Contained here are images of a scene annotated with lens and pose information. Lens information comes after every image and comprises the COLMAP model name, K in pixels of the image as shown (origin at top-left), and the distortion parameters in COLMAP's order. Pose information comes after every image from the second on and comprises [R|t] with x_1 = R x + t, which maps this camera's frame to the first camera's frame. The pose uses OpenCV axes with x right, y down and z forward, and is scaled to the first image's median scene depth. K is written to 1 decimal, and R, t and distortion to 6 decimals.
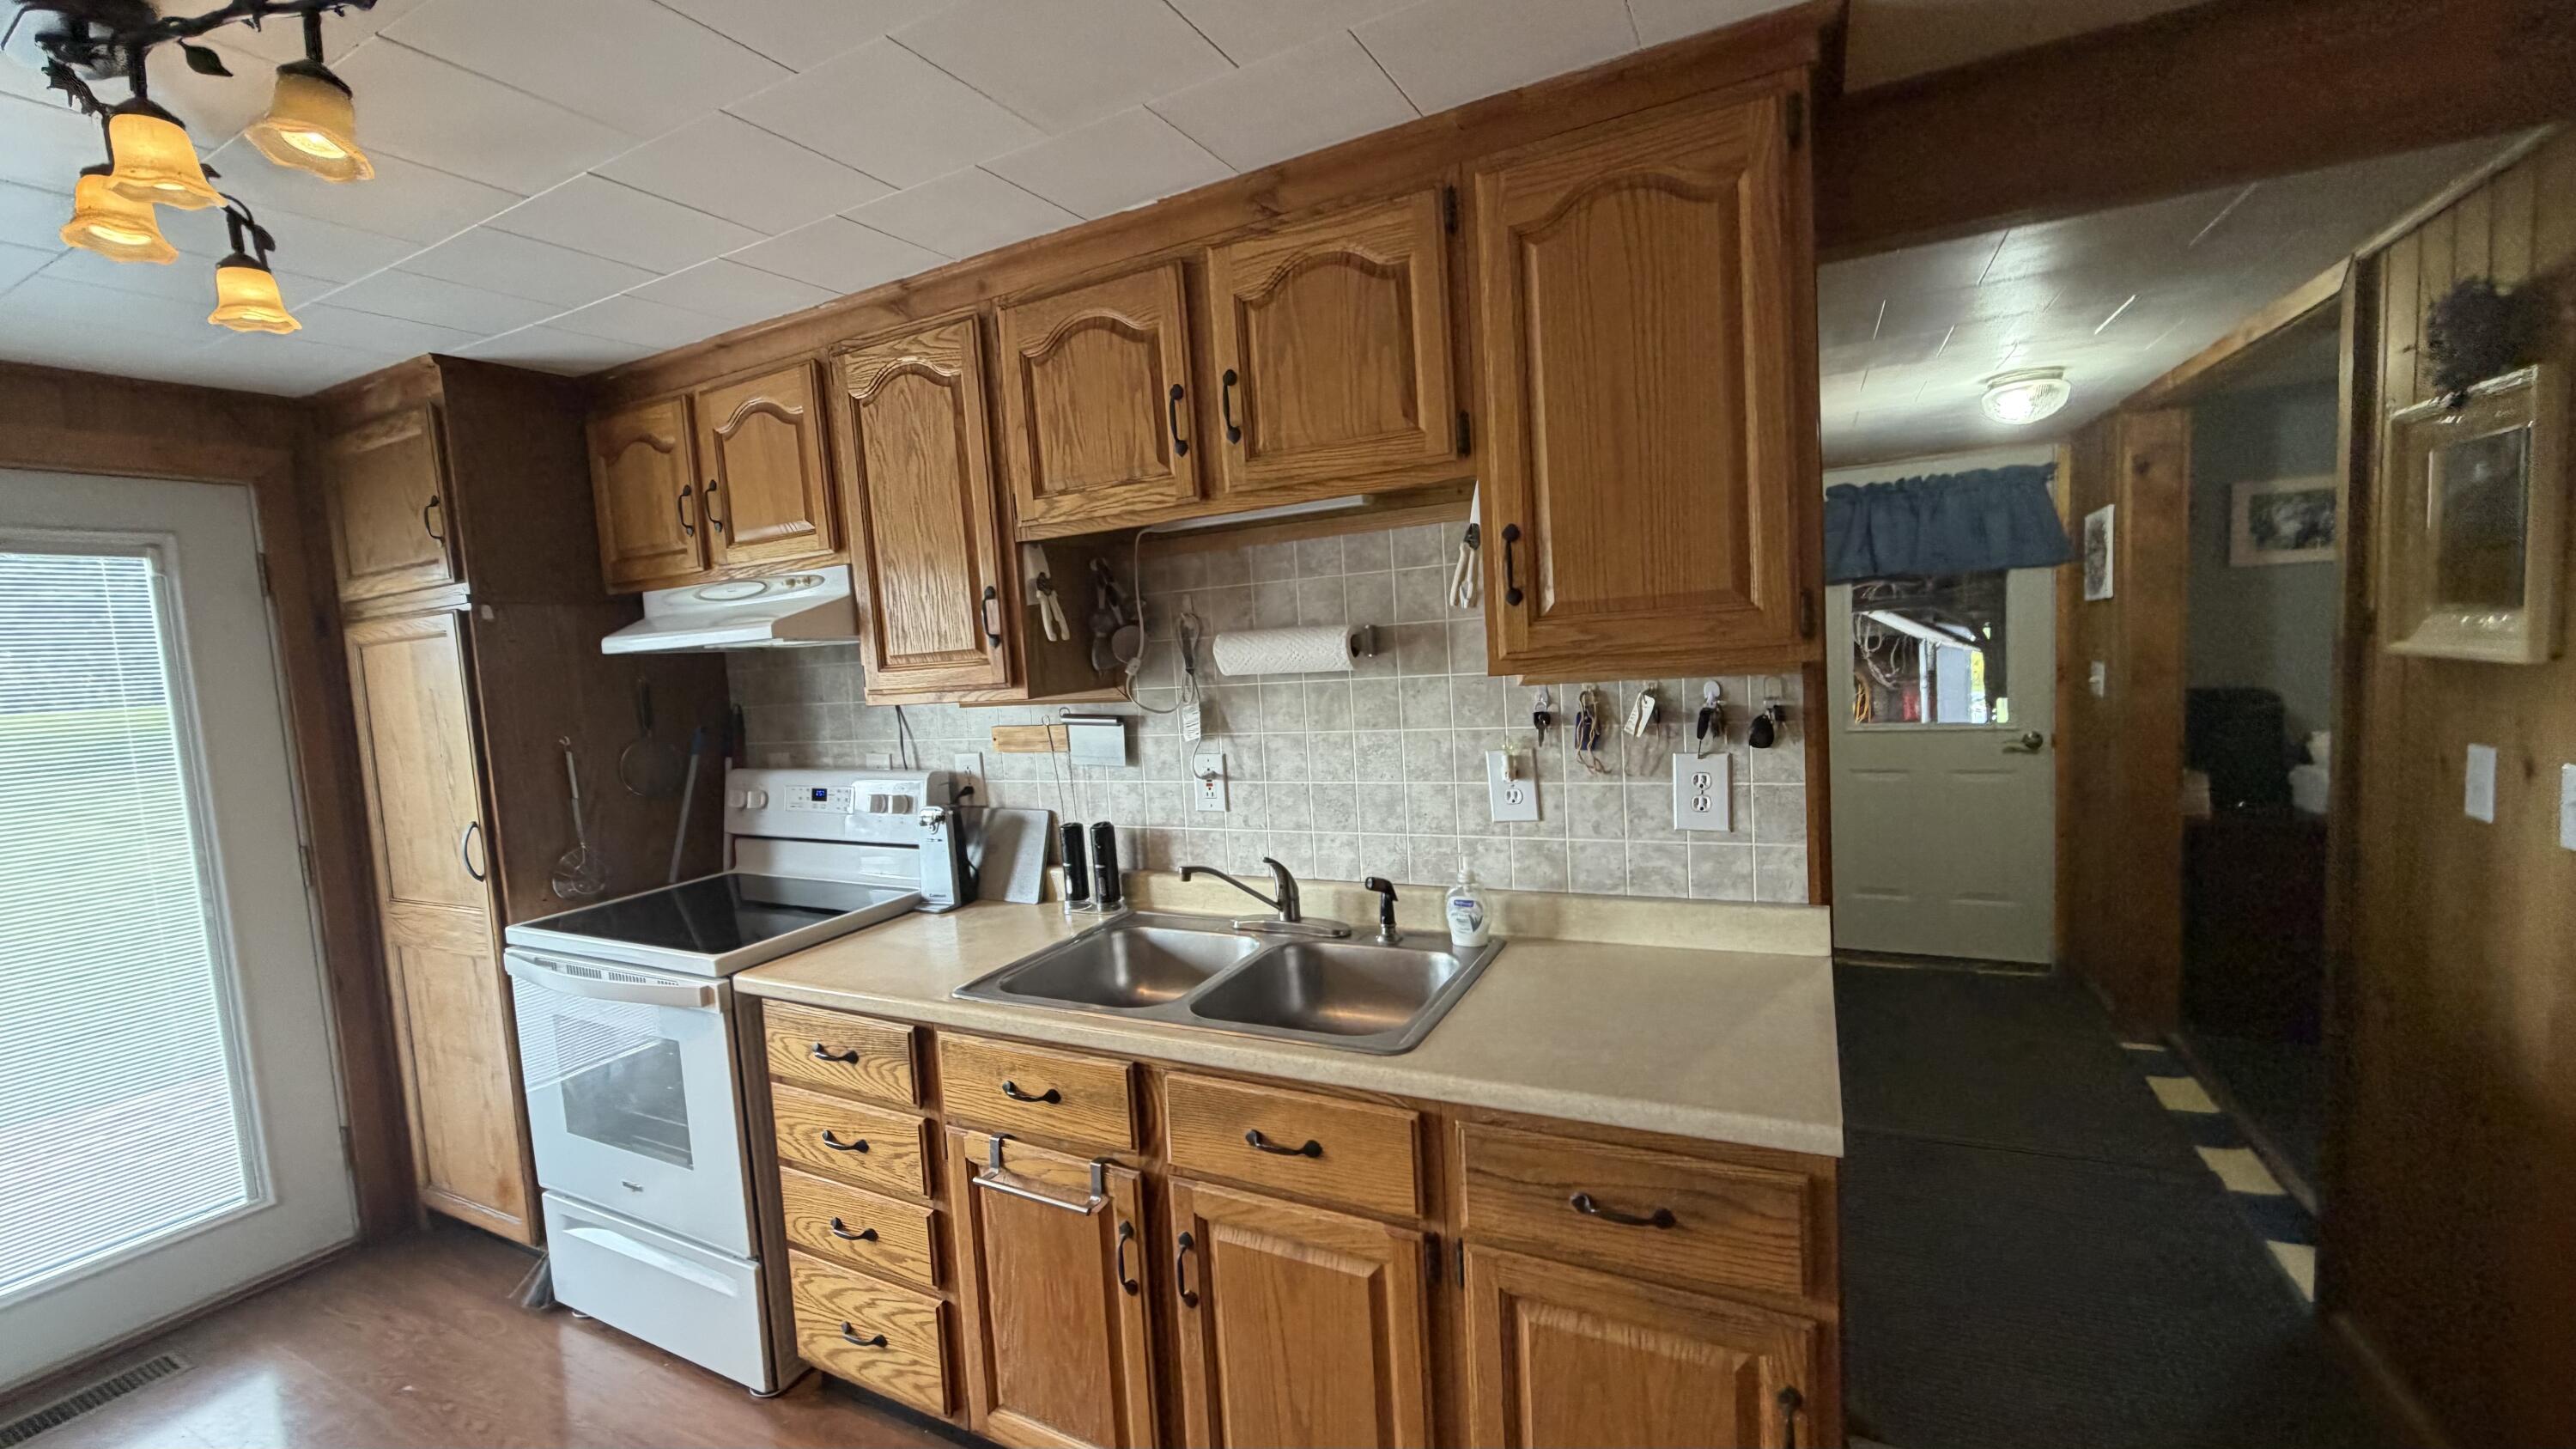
lens RADIAL K [[1024.0, 0, 1280.3], [0, 1024.0, 723.2], [0, 0, 1]] dist [0.000621, 0.000024]
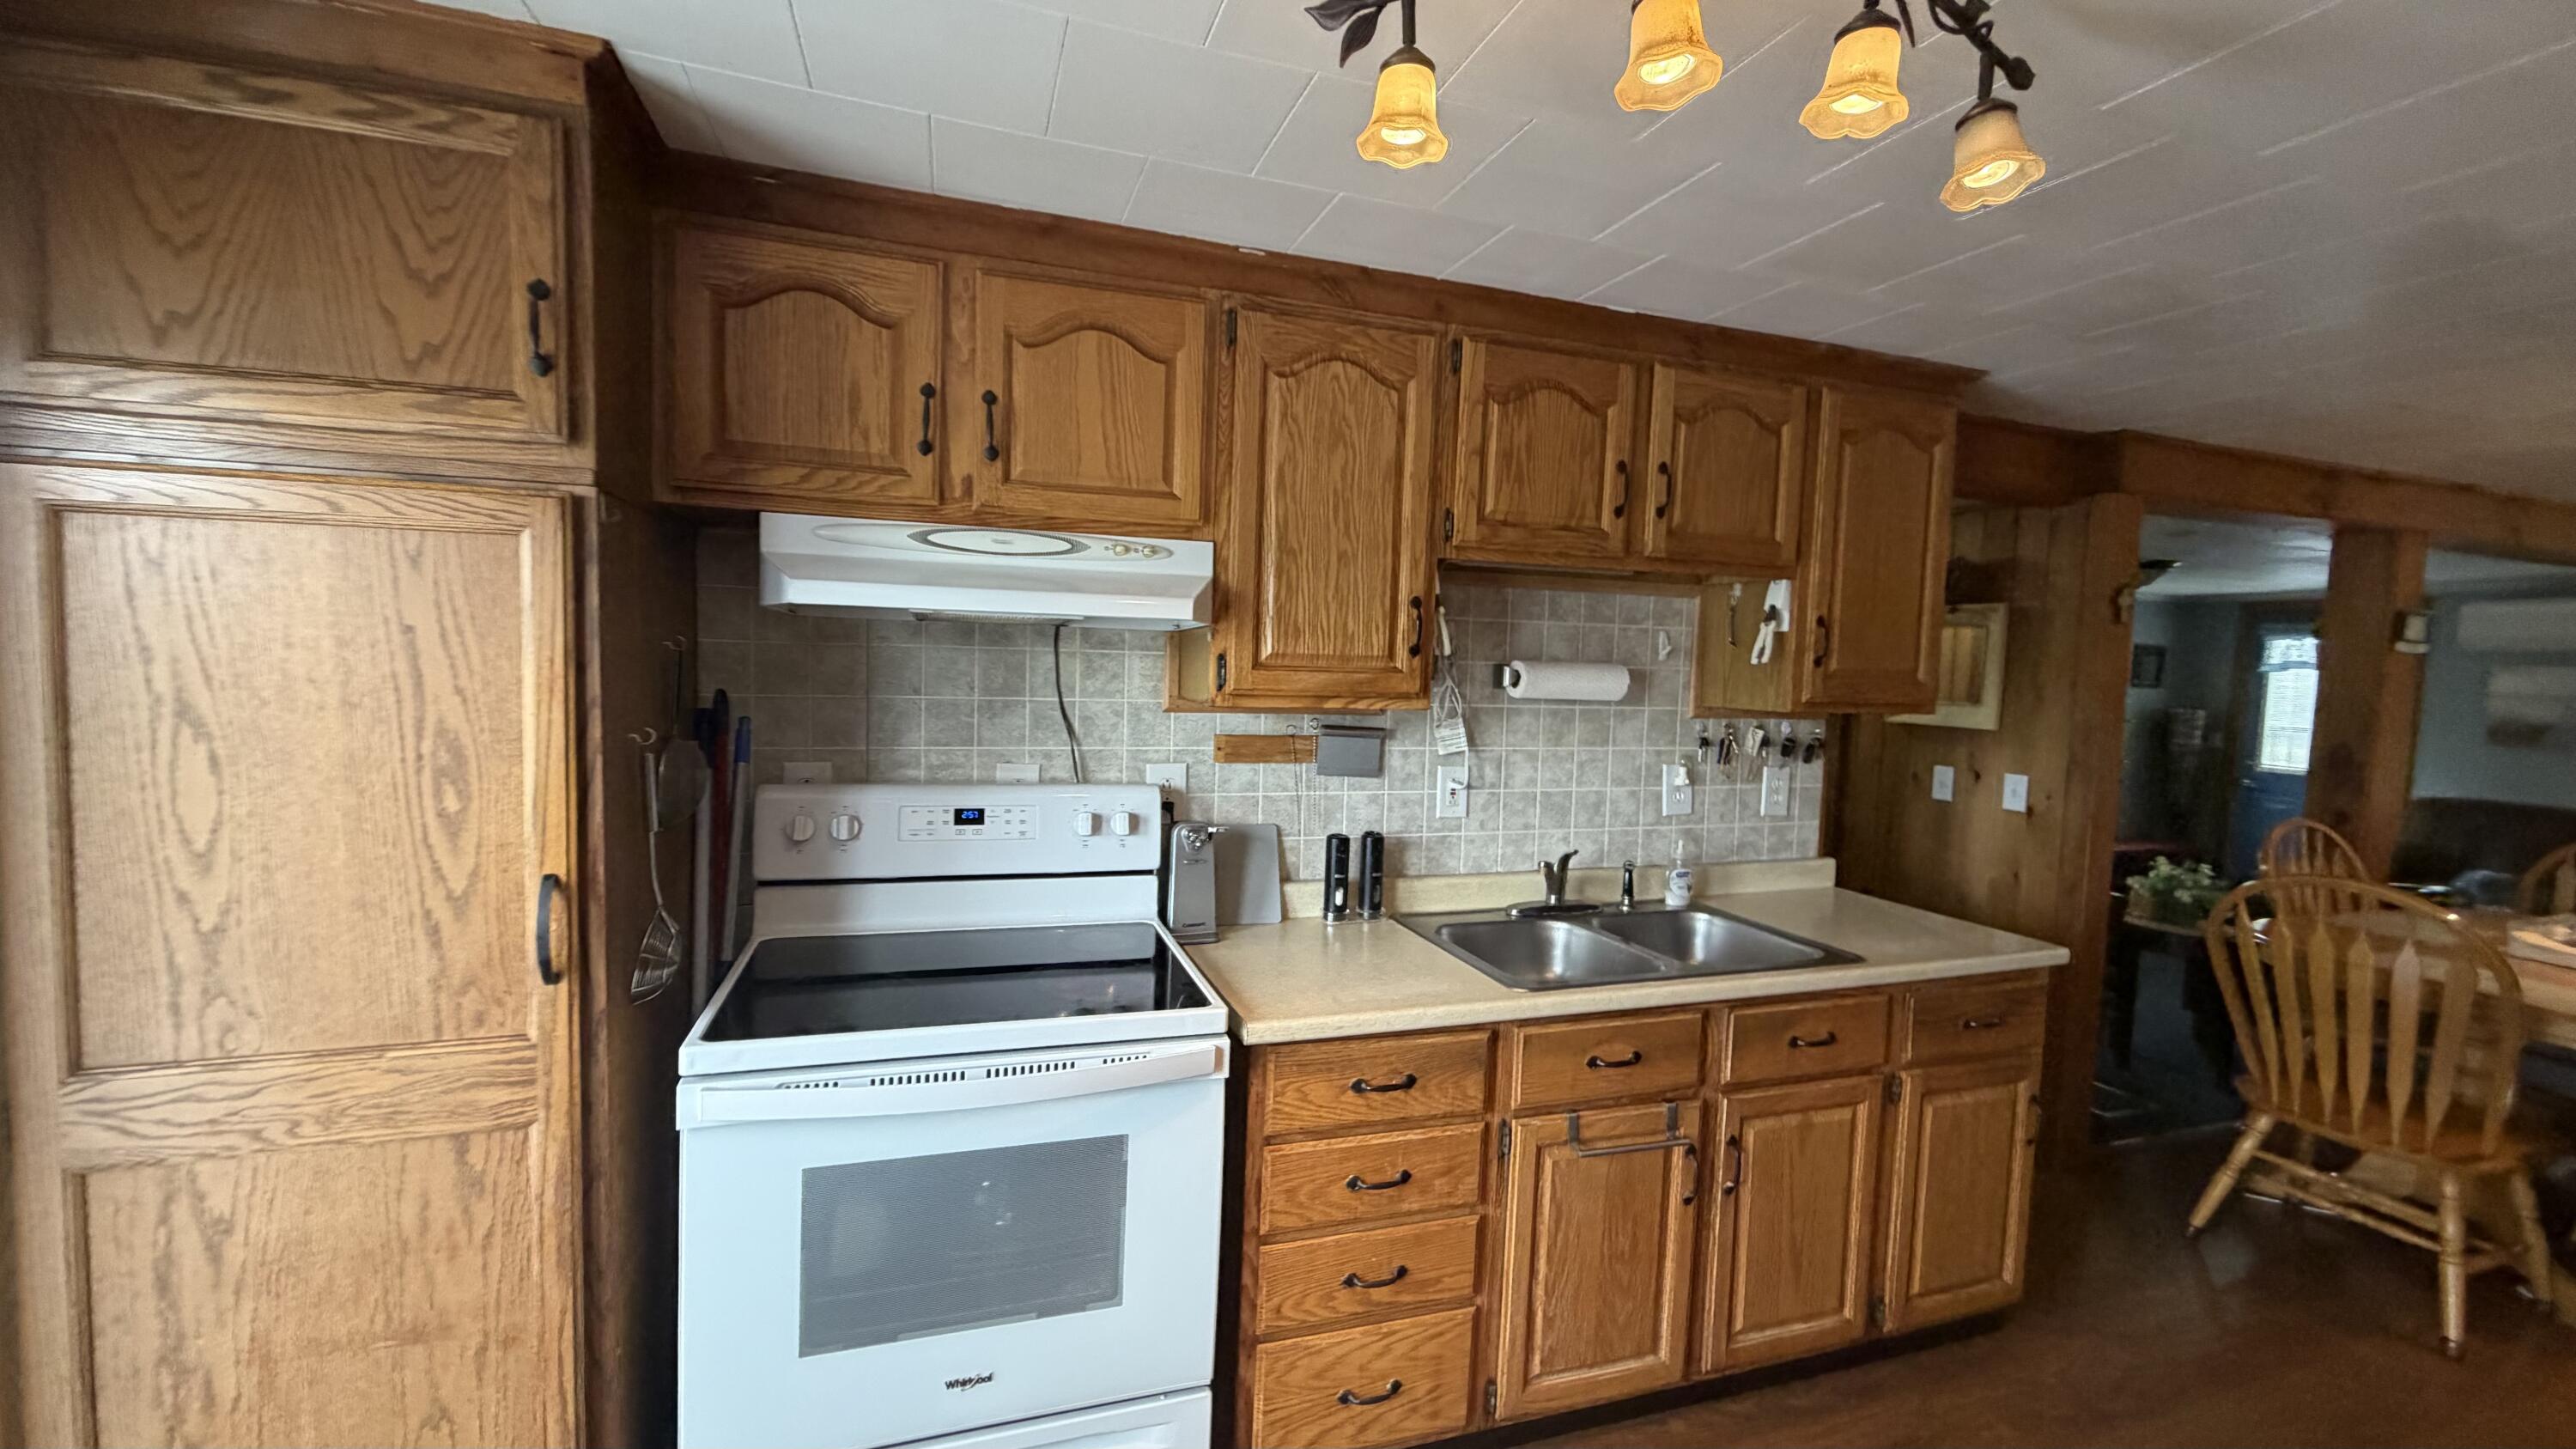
lens RADIAL K [[1024.7, 0, 1280.7], [0, 1024.7, 723.4], [0, 0, 1]] dist [-0.000613, 0.000757]
pose [[0.691938, 0.040897, 0.720798, -1.117100], [-0.018646, 0.999074, -0.038787, 0.033917], [-0.721716, 0.013398, 0.692059, 0.403108]]
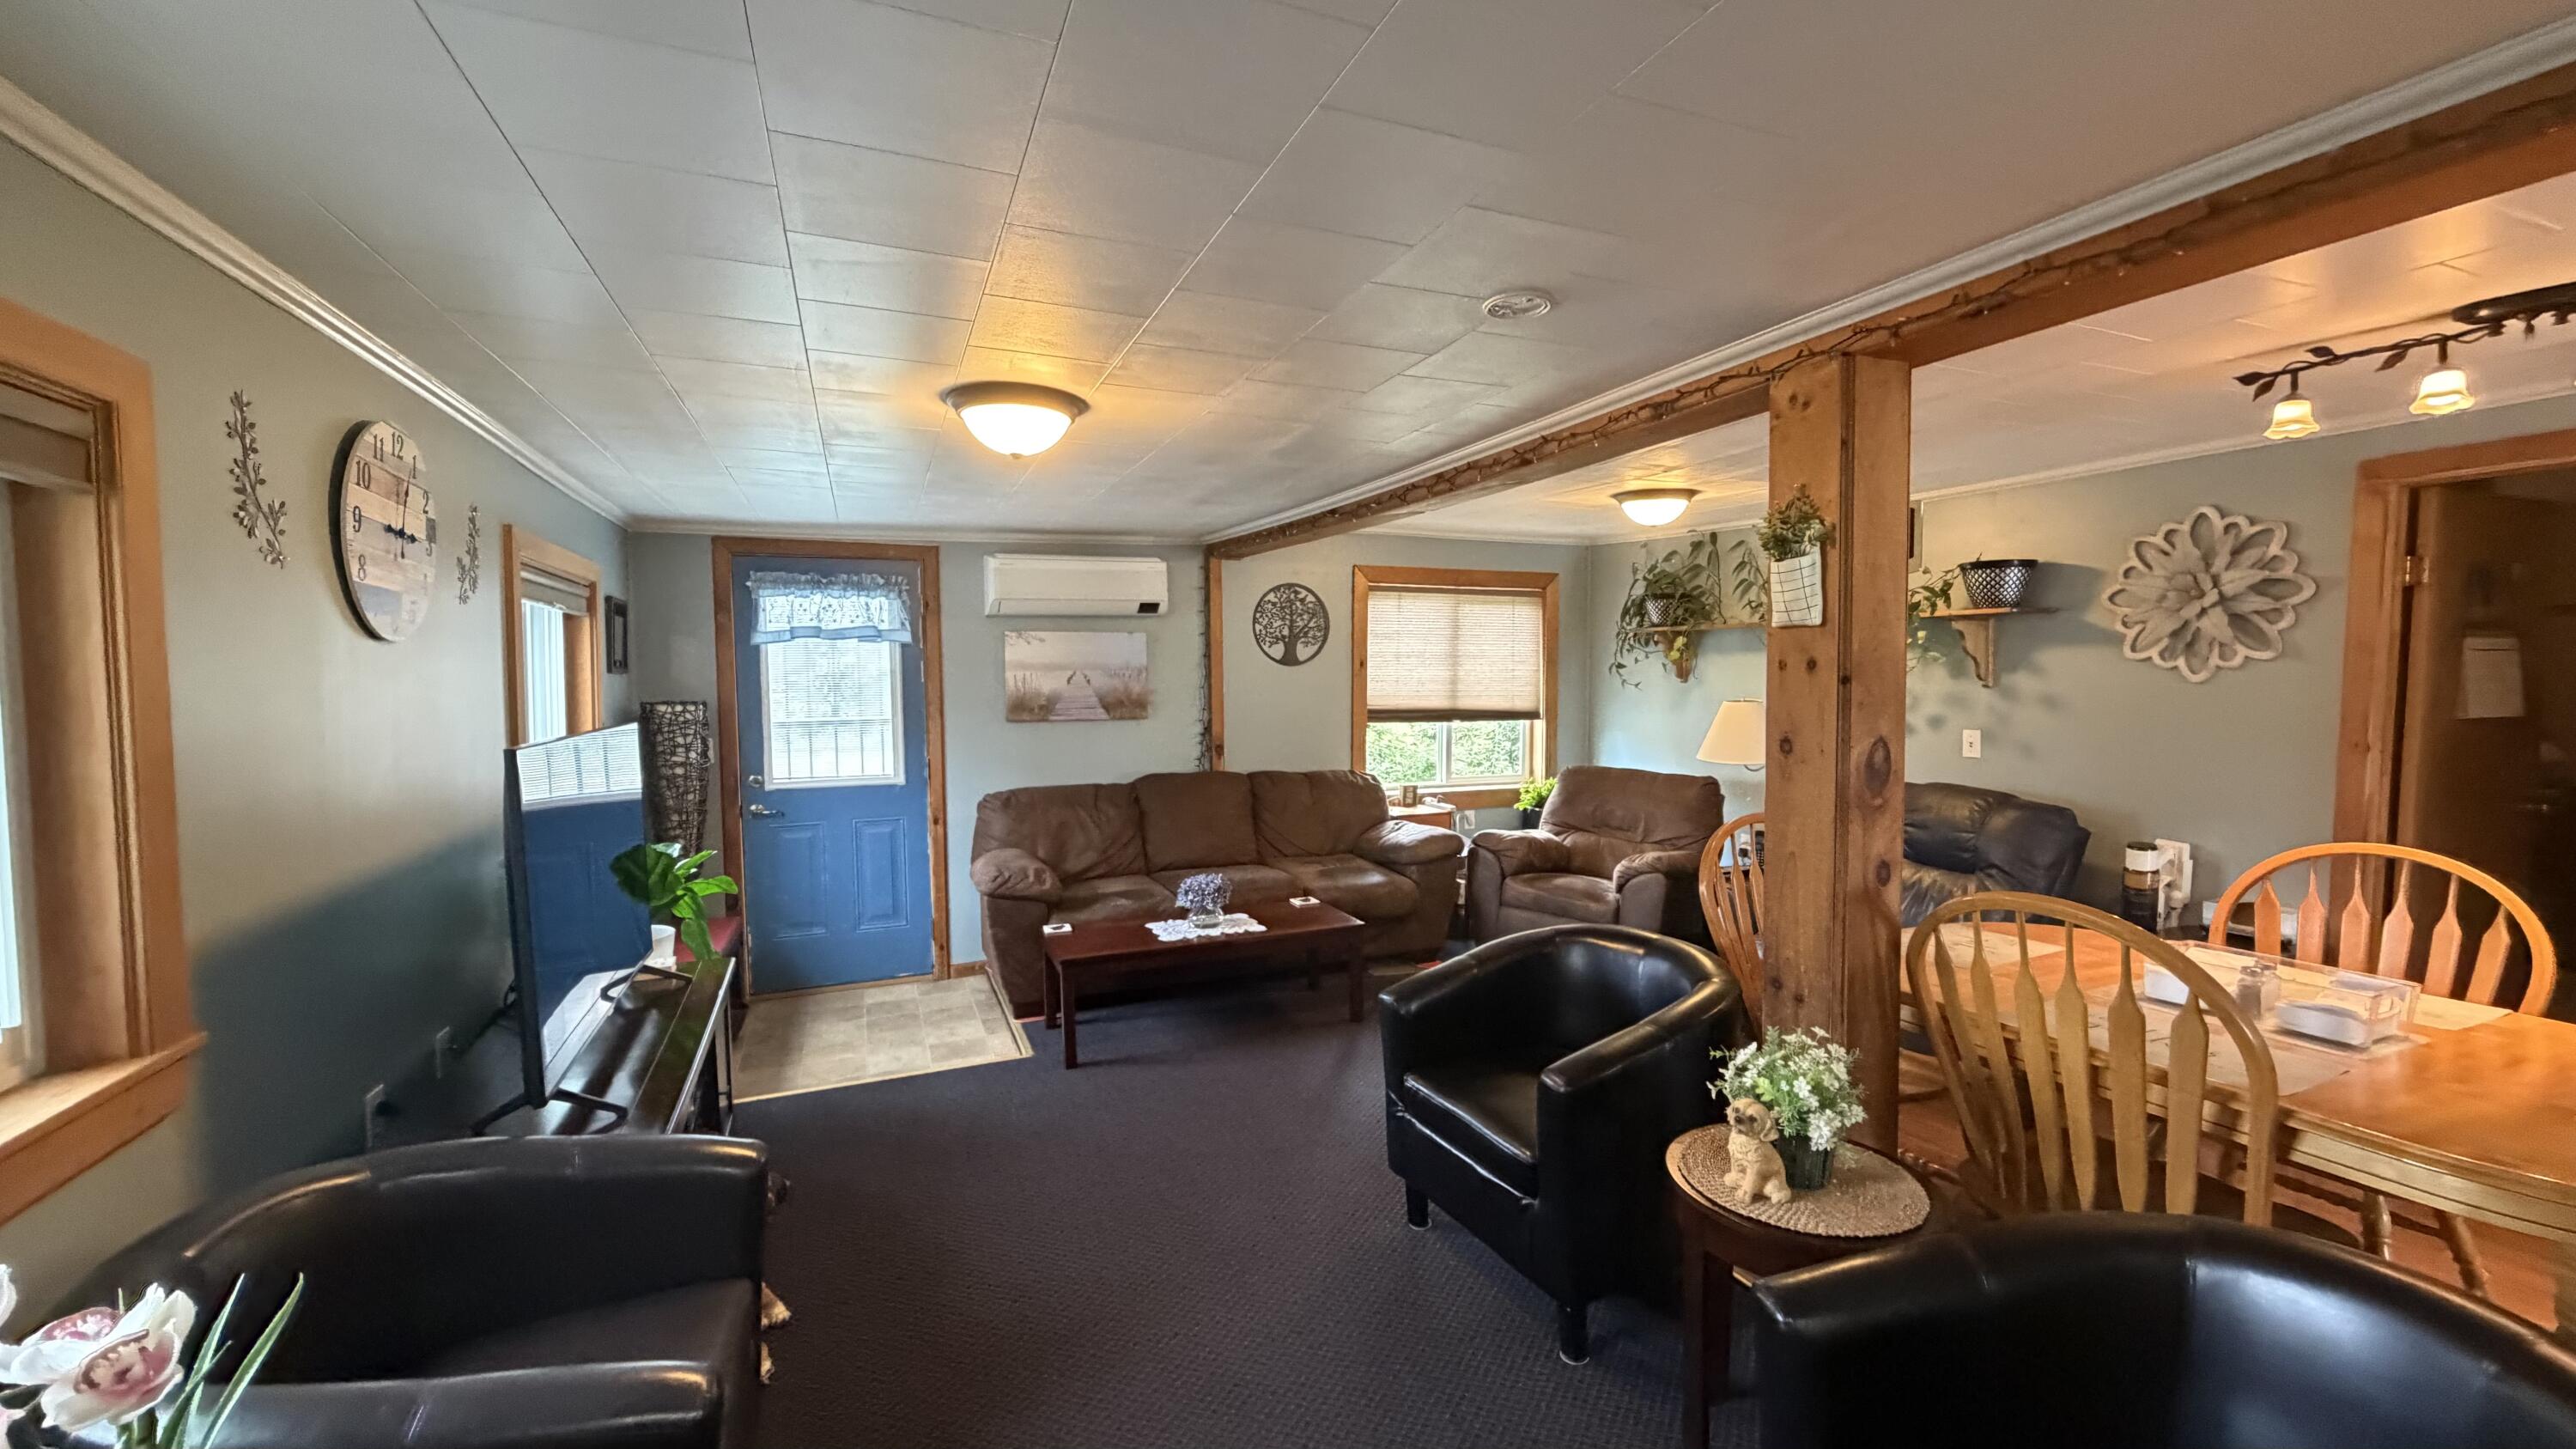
lens RADIAL K [[1024.0, 0, 1280.3], [0, 1024.0, 723.2], [0, 0, 1]] dist [0.000621, 0.000024]
pose [[-0.757643, 0.040192, 0.651431, 1.289400], [0.111111, 0.991475, 0.068056, -0.185163], [-0.643142, 0.123943, -0.755650, 1.439915]]
